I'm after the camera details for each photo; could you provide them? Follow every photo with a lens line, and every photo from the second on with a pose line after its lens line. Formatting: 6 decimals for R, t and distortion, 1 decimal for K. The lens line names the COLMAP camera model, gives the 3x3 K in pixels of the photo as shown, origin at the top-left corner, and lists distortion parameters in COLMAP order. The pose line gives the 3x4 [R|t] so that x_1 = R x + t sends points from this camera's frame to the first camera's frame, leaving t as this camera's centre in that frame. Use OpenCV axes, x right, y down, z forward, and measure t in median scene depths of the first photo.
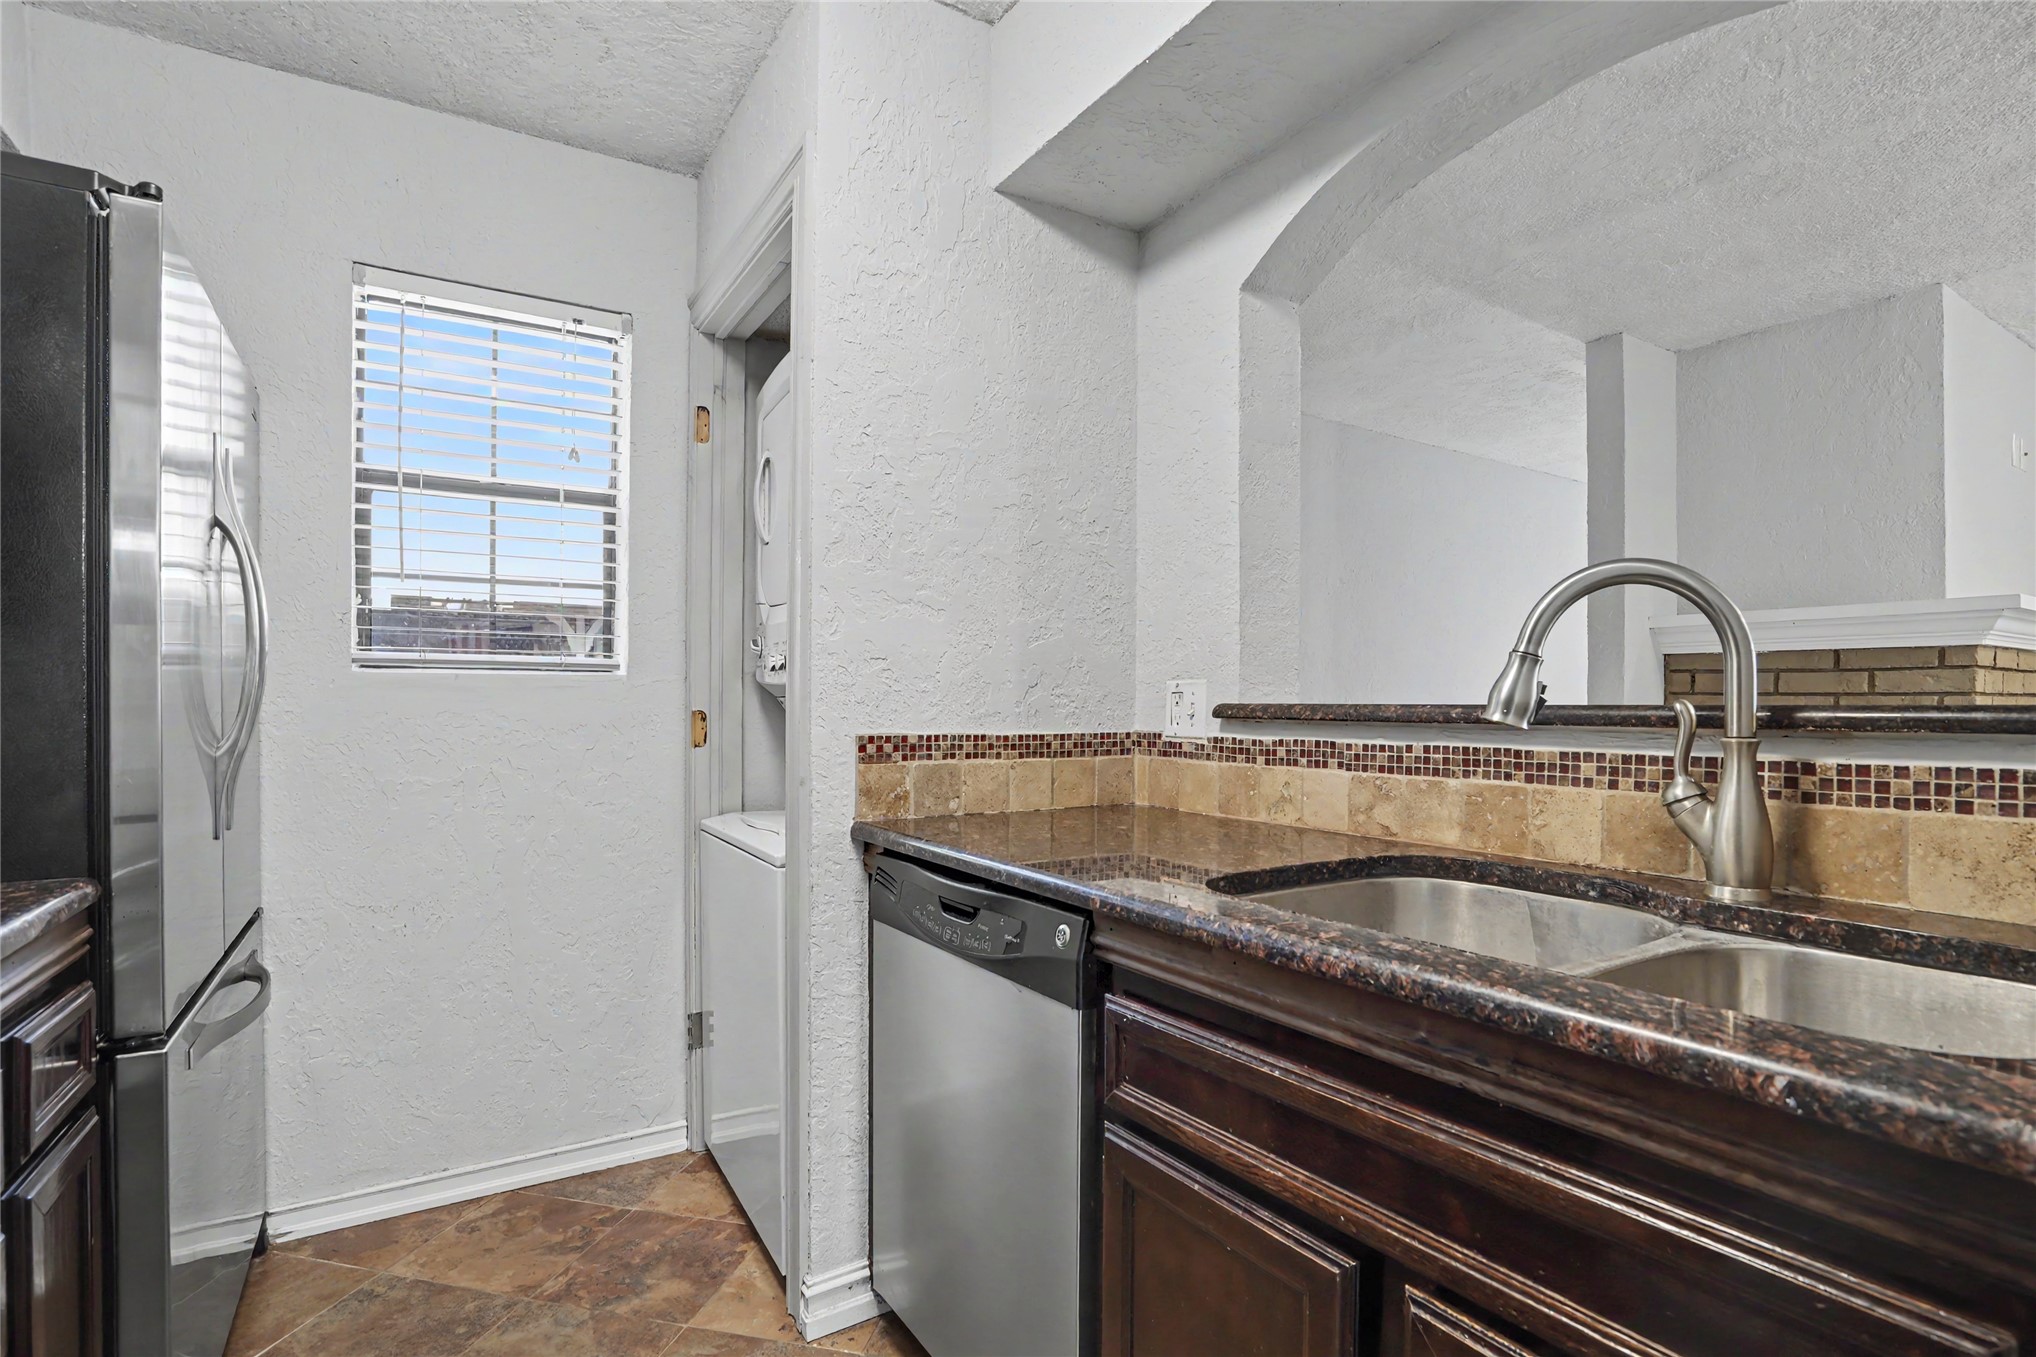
lens RADIAL K [[1002.0, 0, 1021.4], [0, 1002.0, 711.4], [0, 0, 1]] dist [-0.064473, 0.033469]
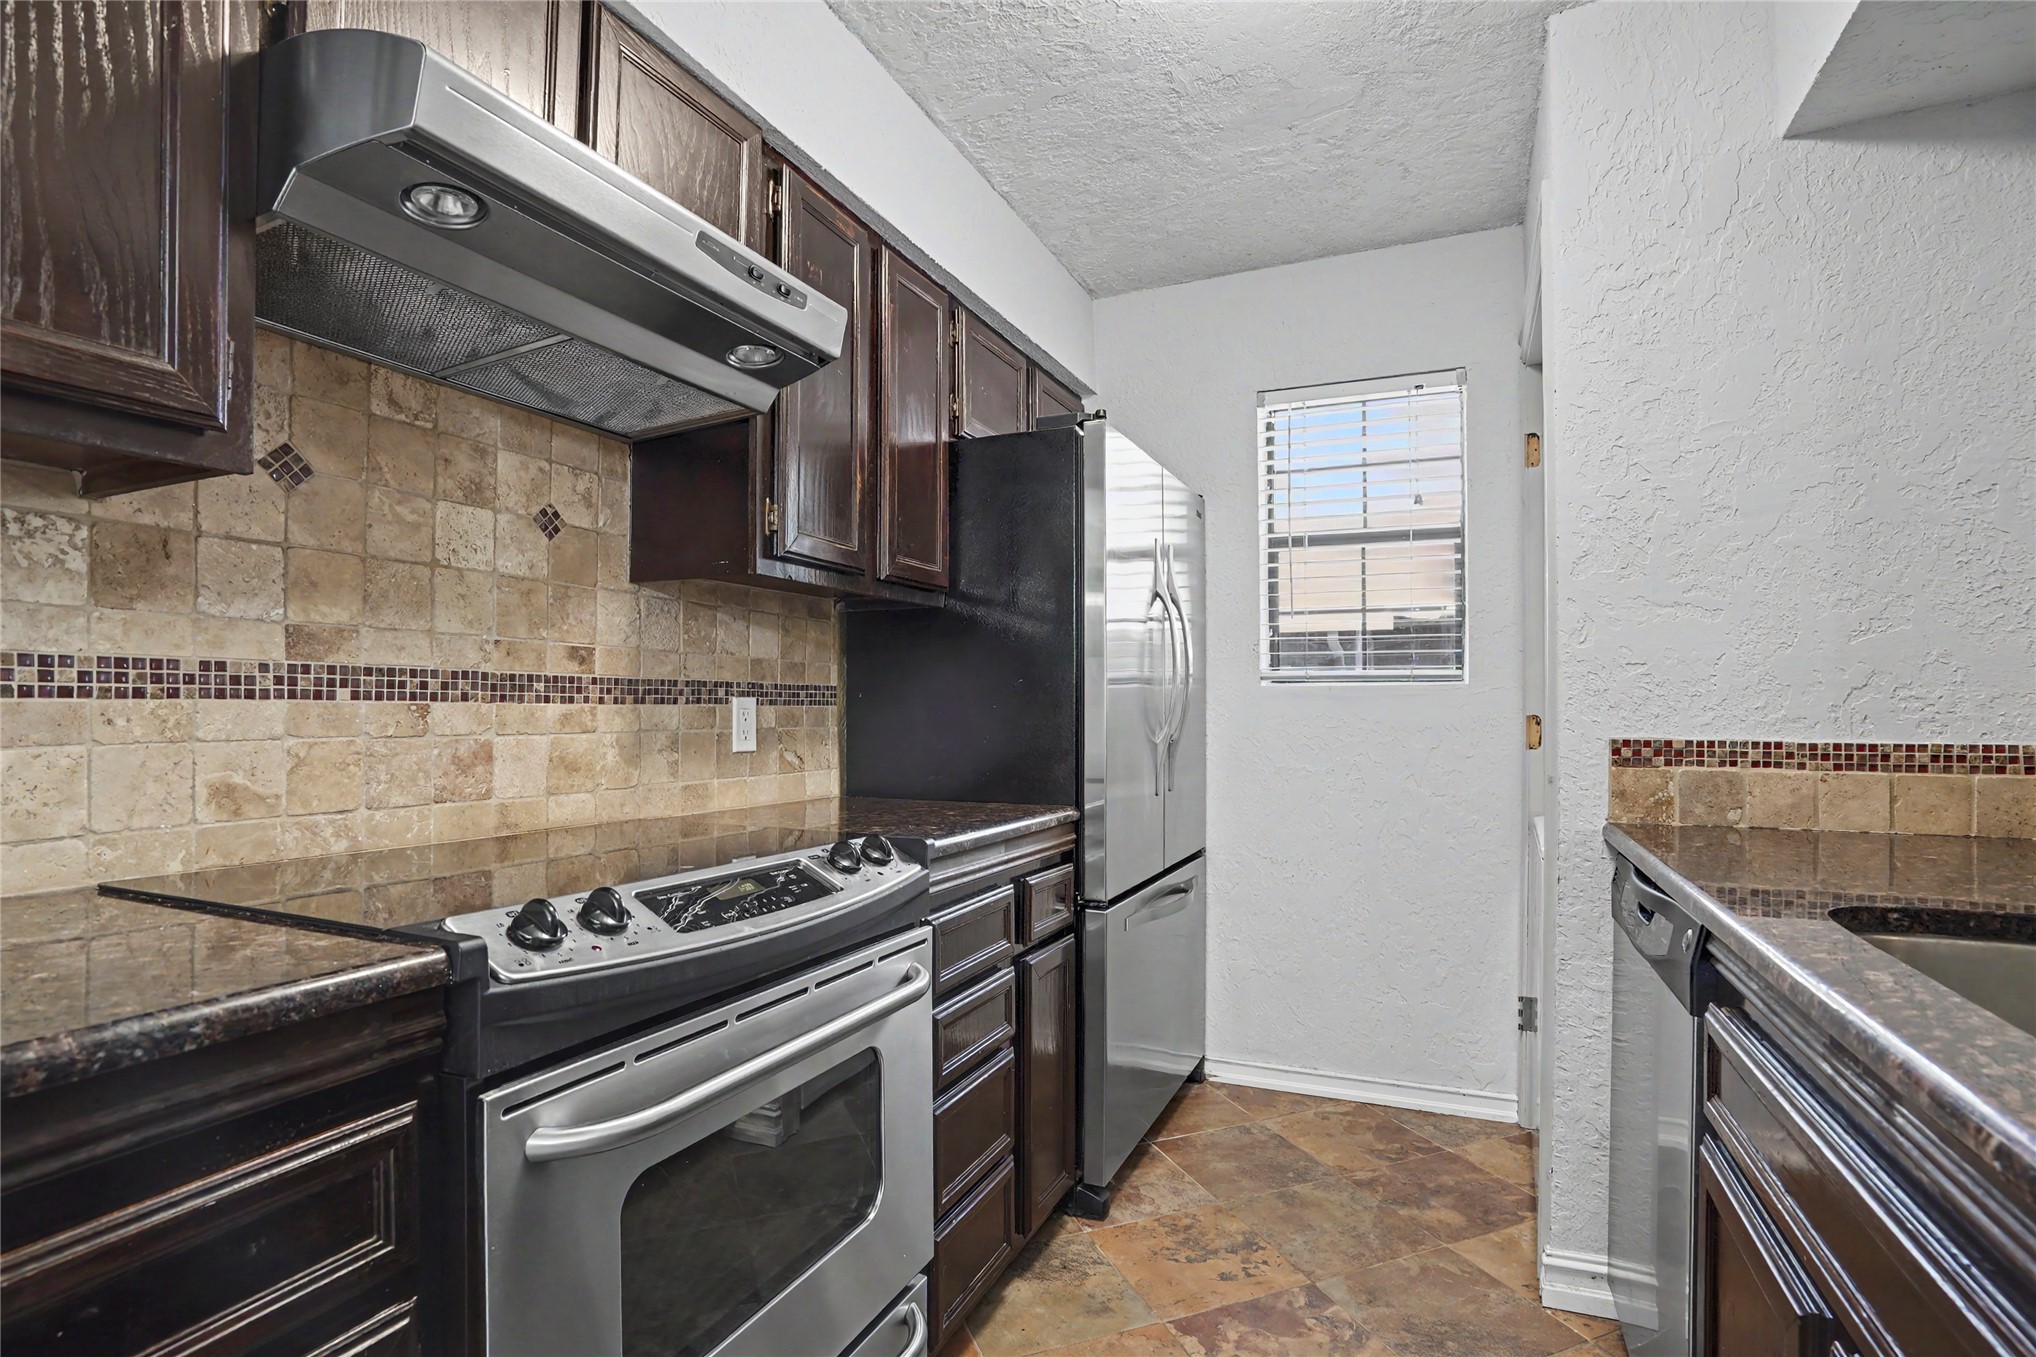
lens RADIAL K [[975.1, 0, 1021.3], [0, 975.1, 694.2], [0, 0, 1]] dist [-0.061143, 0.027408]
pose [[0.557437, -0.013395, -0.830111, 0.288602], [-0.007600, 0.999746, -0.021237, 0.003345], [0.830184, 0.018147, 0.557194, -0.049677]]
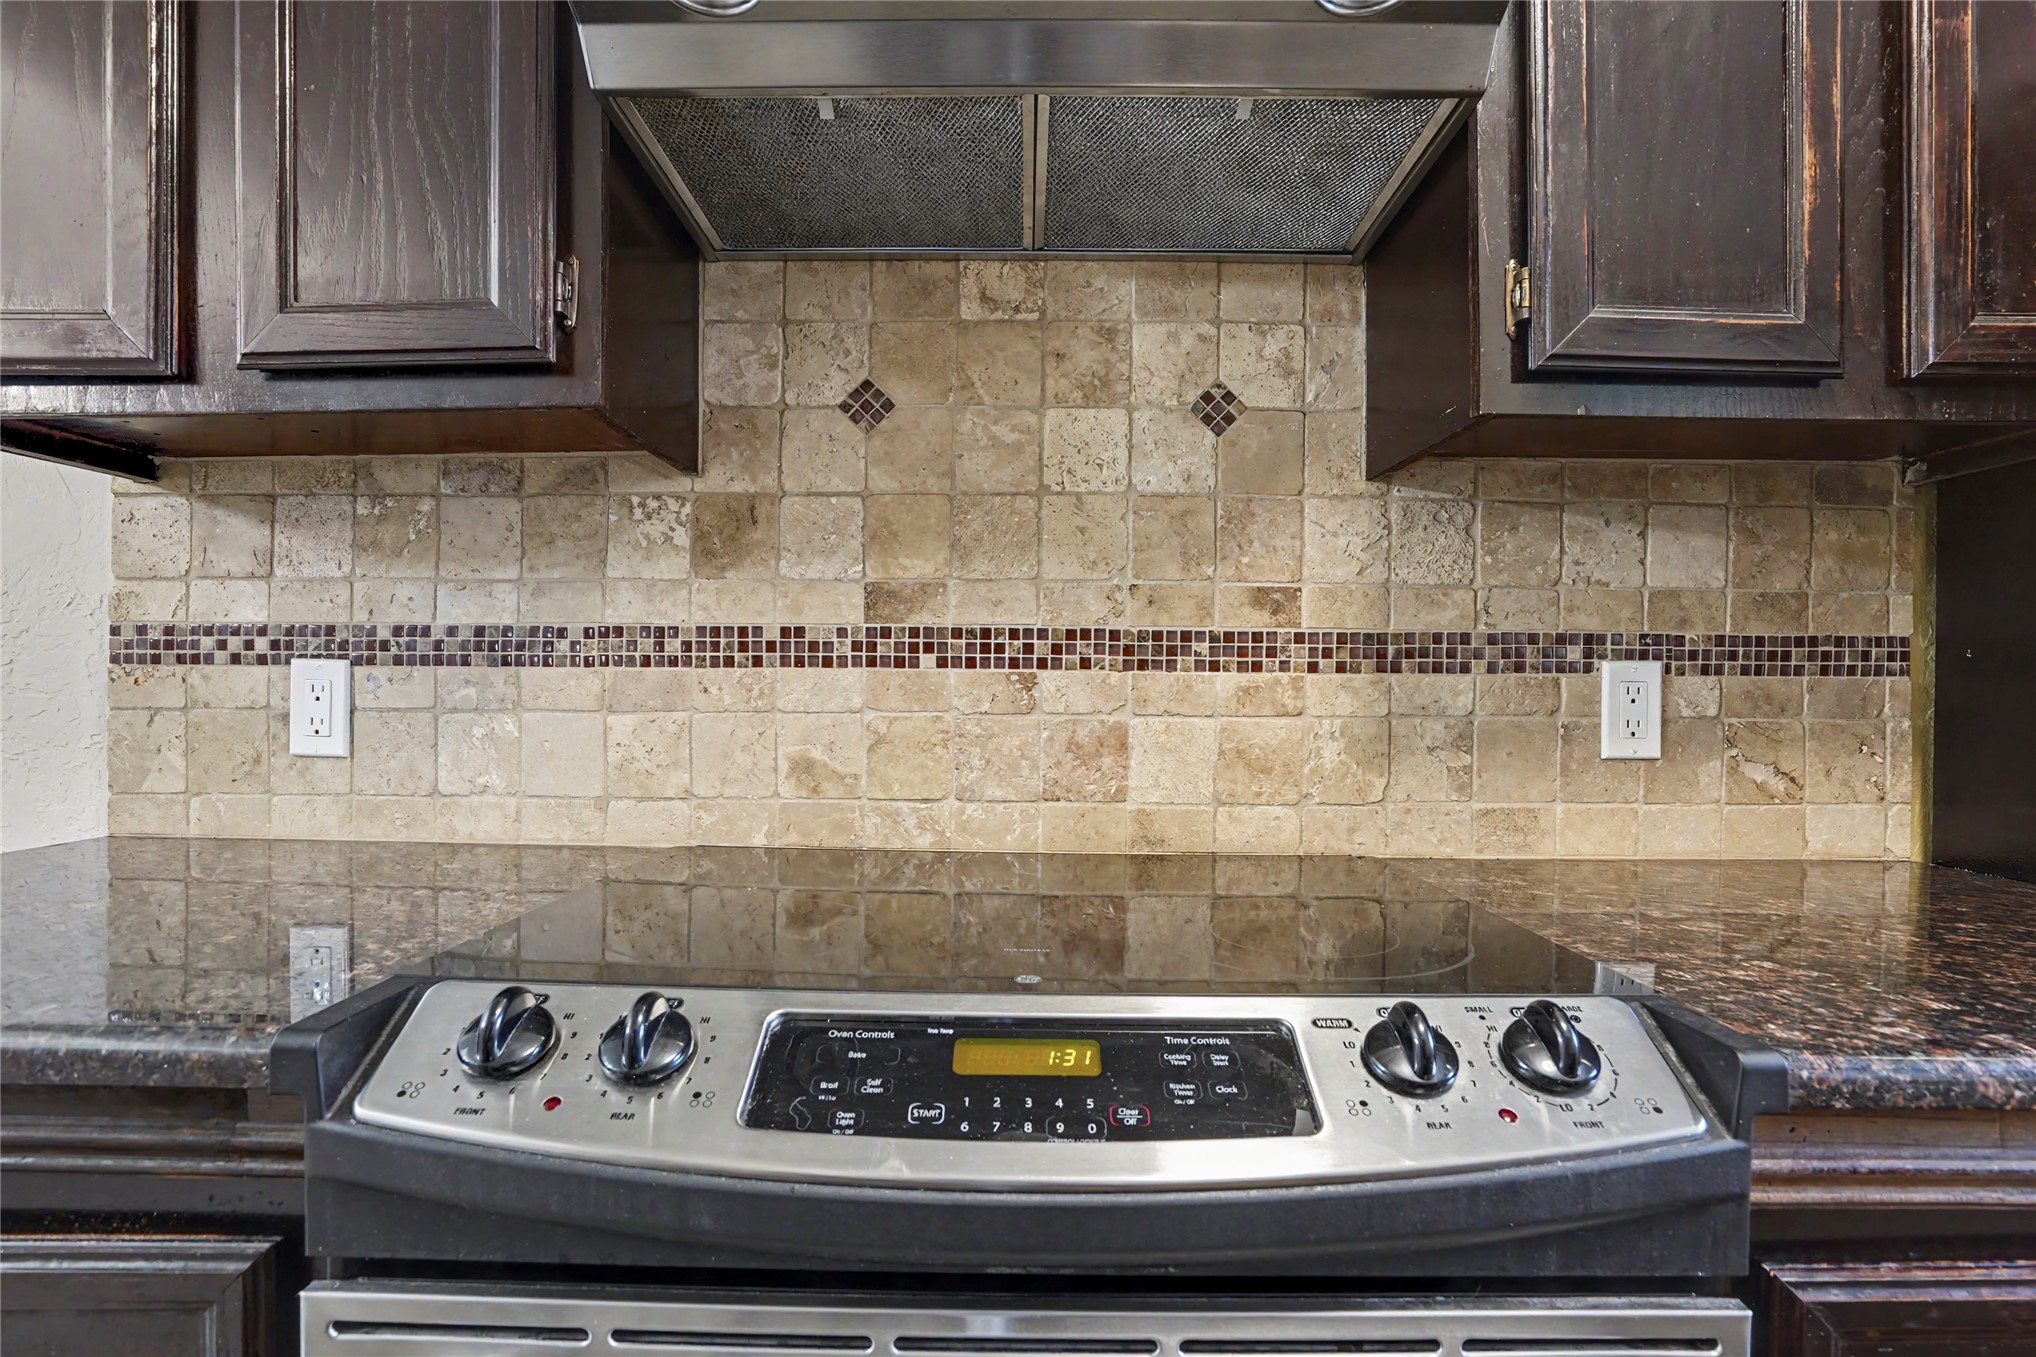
lens RADIAL K [[975.1, 0, 1021.3], [0, 975.1, 694.2], [0, 0, 1]] dist [-0.061143, 0.027408]
pose [[-0.529559, 0.002019, -0.848271, -0.072860], [-0.014020, 0.999840, 0.011132, 0.005240], [0.848157, 0.017788, -0.529446, 0.280733]]
